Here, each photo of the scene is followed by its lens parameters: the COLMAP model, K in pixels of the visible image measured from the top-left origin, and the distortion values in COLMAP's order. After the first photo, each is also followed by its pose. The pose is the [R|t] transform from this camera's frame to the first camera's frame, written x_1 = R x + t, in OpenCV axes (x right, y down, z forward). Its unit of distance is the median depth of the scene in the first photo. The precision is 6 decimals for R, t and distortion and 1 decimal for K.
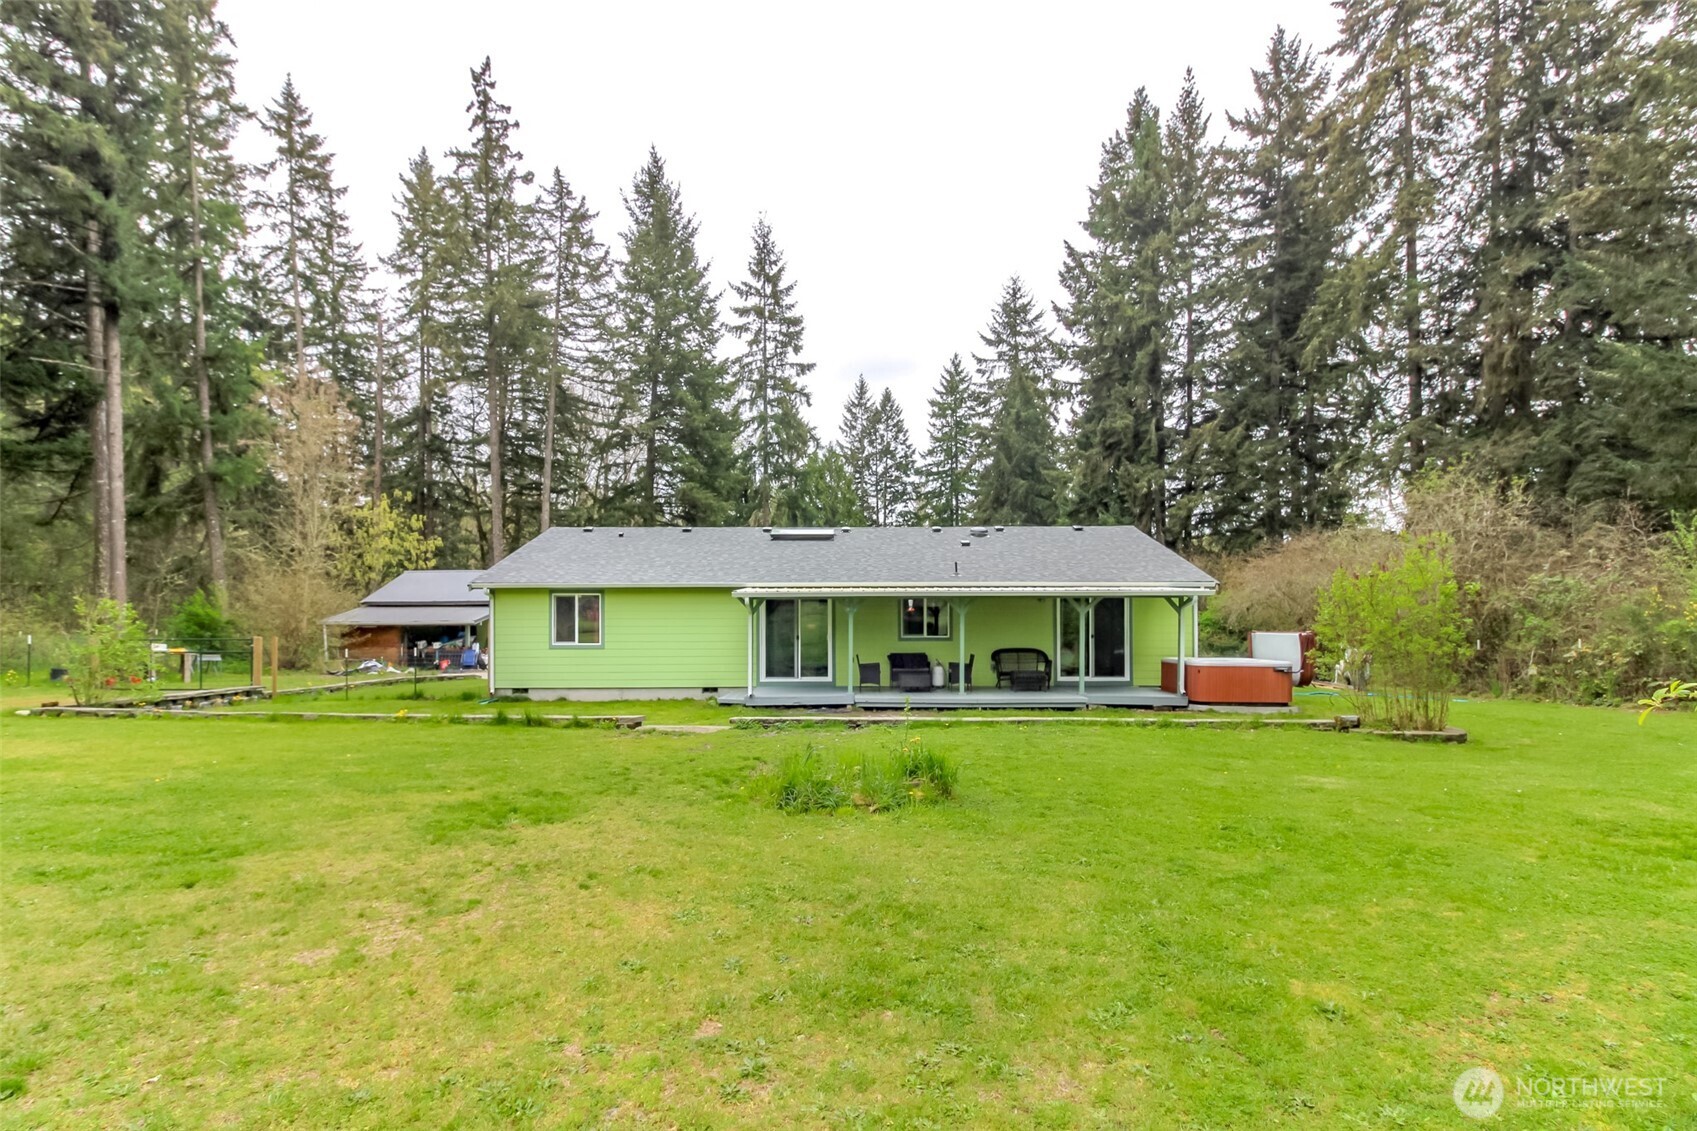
lens RADIAL K [[781.4, 0, 847.0], [0, 781.4, 608.8], [0, 0, 1]] dist [0.001180, 0.000044]
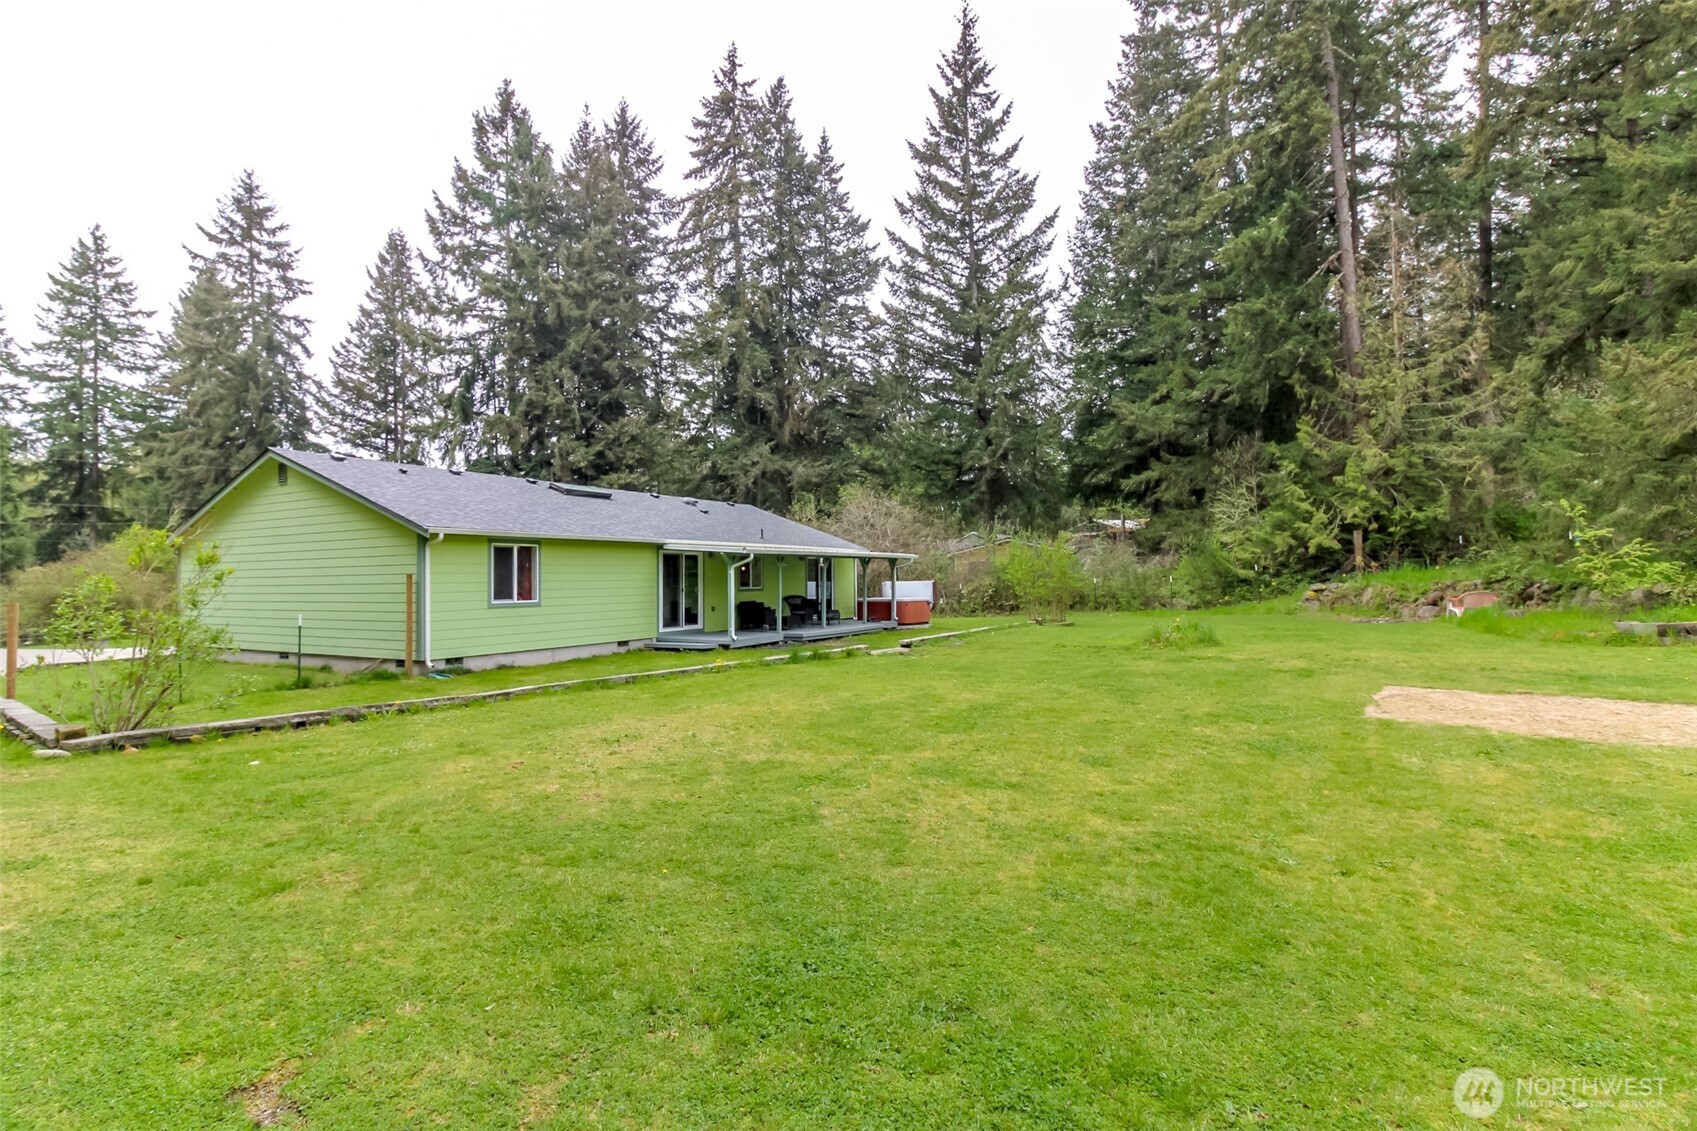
lens RADIAL K [[781.7, 0, 850.4], [0, 781.7, 536.2], [0, 0, 1]] dist [-0.002033, -0.001058]
pose [[0.519148, 0.043194, 0.853592, -0.889288], [-0.001838, 0.998776, -0.049423, 0.014432], [-0.854682, 0.024089, 0.518592, 0.220664]]
